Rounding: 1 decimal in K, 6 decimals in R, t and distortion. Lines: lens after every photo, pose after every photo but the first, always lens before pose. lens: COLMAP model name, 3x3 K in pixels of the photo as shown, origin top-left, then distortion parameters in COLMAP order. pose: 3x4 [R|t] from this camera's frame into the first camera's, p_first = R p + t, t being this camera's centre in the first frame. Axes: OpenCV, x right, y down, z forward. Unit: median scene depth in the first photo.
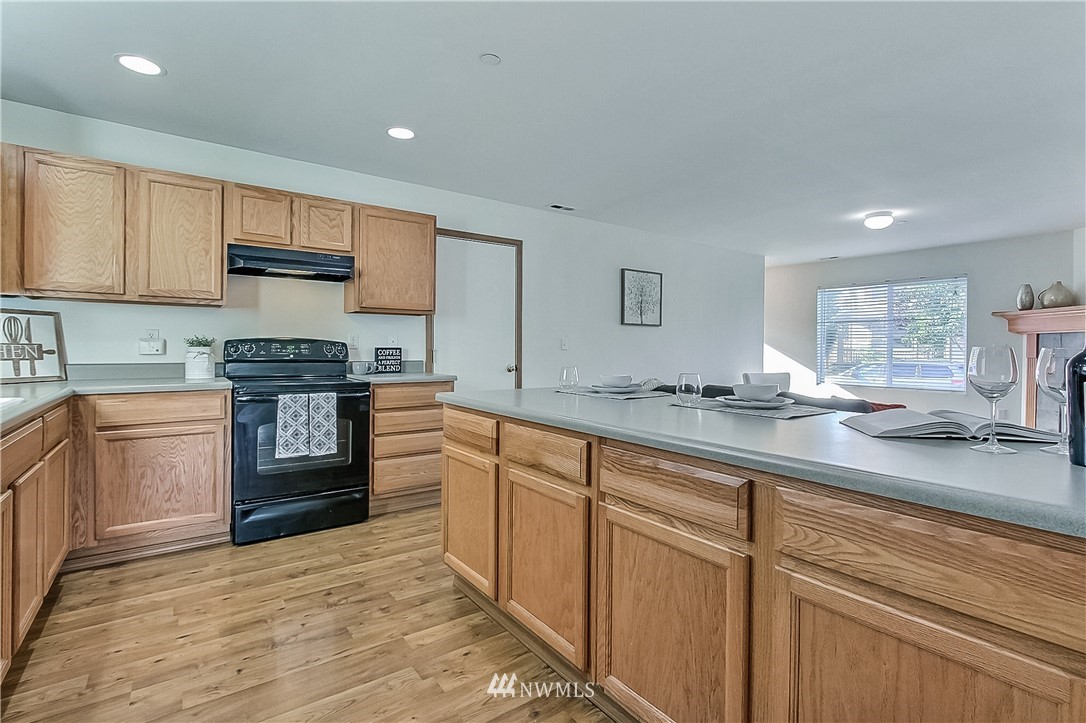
lens RADIAL K [[507.4, 0, 539.0], [0, 507.4, 351.6], [0, 0, 1]] dist [-0.003473, -0.000429]
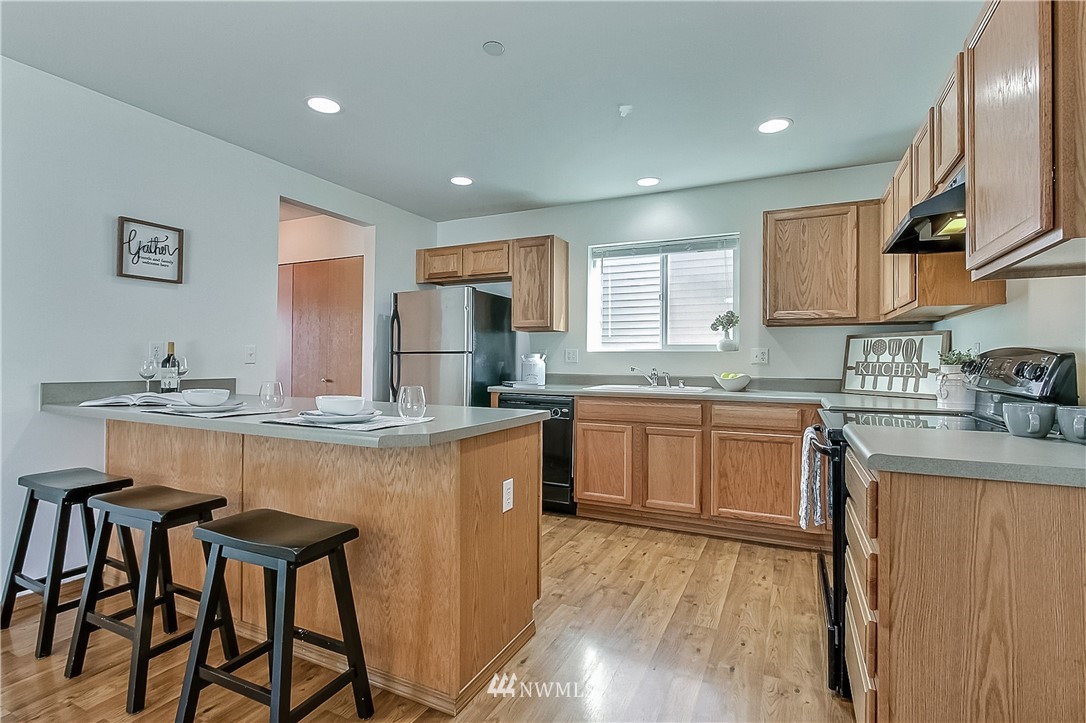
lens RADIAL K [[507.4, 0, 539.0], [0, 507.4, 351.6], [0, 0, 1]] dist [-0.003473, -0.000429]
pose [[-0.881602, -0.016285, -0.471712, 0.251647], [-0.009514, 0.999815, -0.016734, -0.015026], [0.471897, -0.010265, -0.881594, 1.789088]]
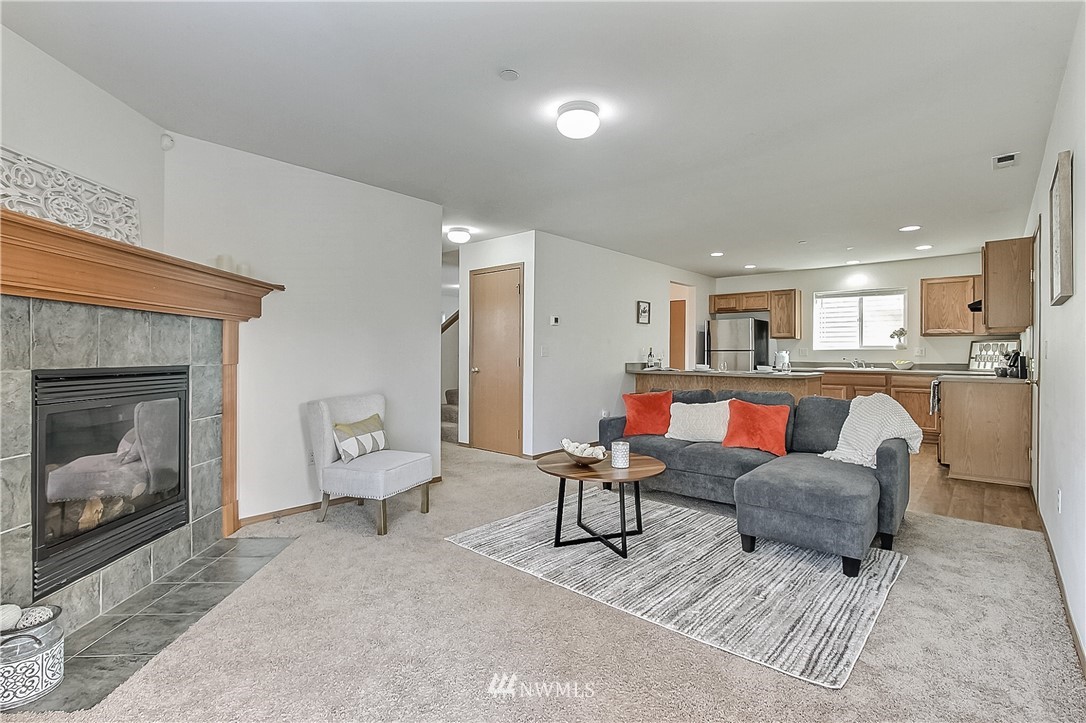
lens RADIAL K [[507.4, 0, 539.0], [0, 507.4, 351.6], [0, 0, 1]] dist [-0.003473, -0.000429]
pose [[-0.975251, -0.007998, -0.220957, 1.690662], [-0.007268, 0.999965, -0.004117, -0.007377], [0.220983, -0.002409, -0.975275, 3.084186]]
